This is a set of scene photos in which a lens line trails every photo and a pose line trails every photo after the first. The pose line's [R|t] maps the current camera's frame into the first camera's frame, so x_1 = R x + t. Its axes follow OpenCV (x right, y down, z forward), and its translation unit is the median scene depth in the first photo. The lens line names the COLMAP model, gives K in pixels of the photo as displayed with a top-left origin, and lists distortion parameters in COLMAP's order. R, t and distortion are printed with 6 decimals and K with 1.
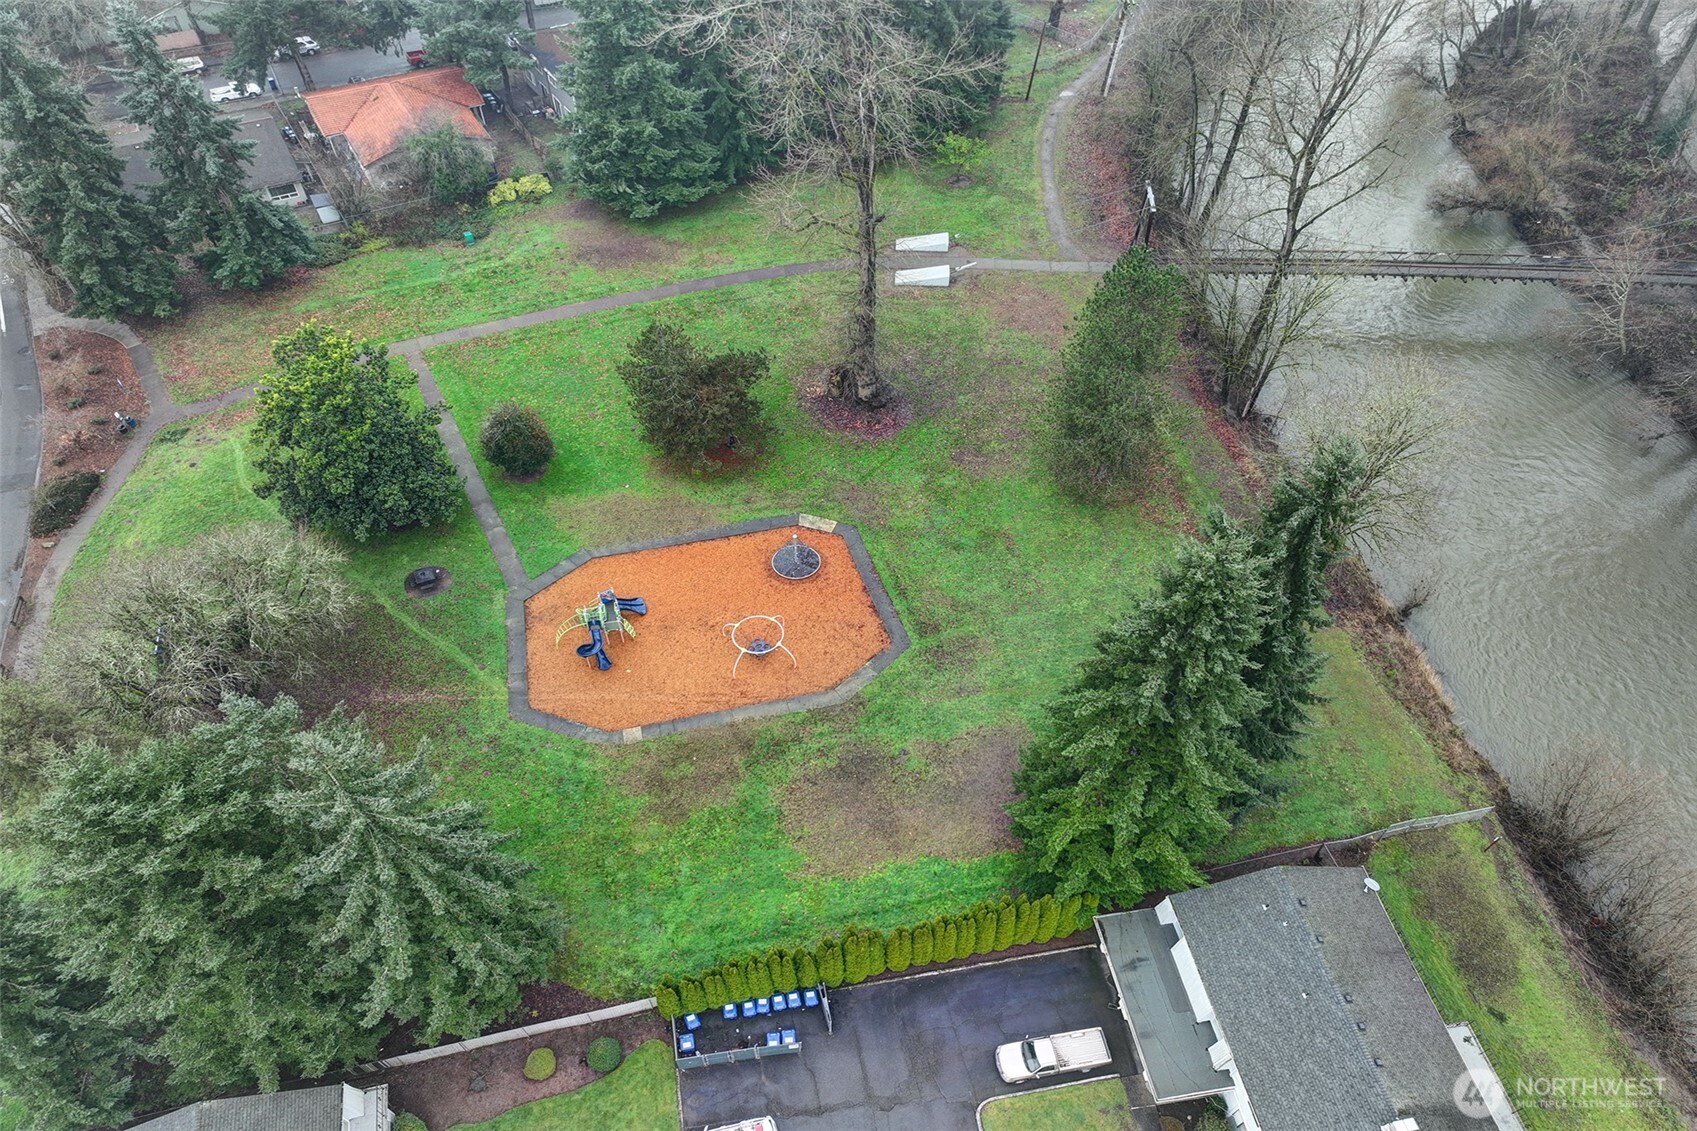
lens RADIAL K [[1056.2, 0, 848.5], [0, 1056.2, 565.5], [0, 0, 1]] dist [0.001725, -0.000751]
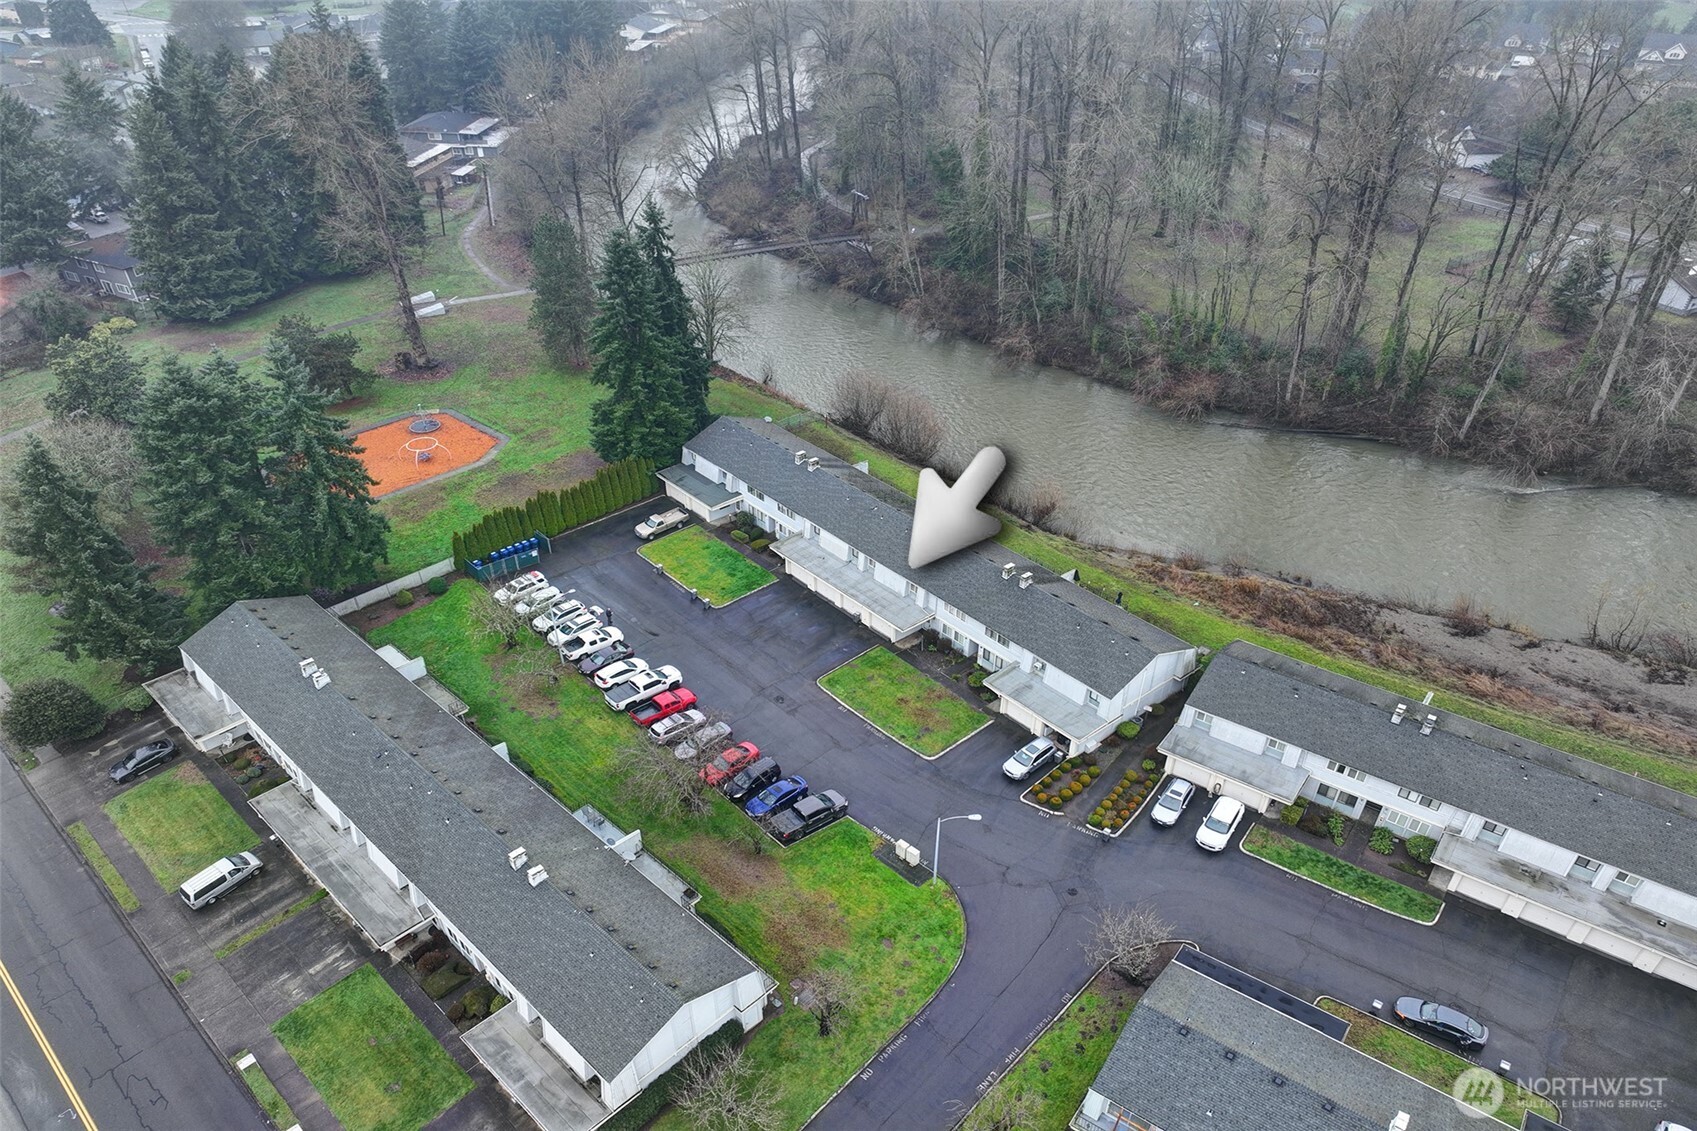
lens RADIAL K [[1056.2, 0, 848.5], [0, 1056.2, 565.5], [0, 0, 1]] dist [0.001725, -0.000751]
pose [[0.820740, -0.333296, 0.464004, -0.286244], [0.441226, 0.885731, -0.144225, 0.598517], [-0.362913, 0.323101, 0.874014, -0.511273]]
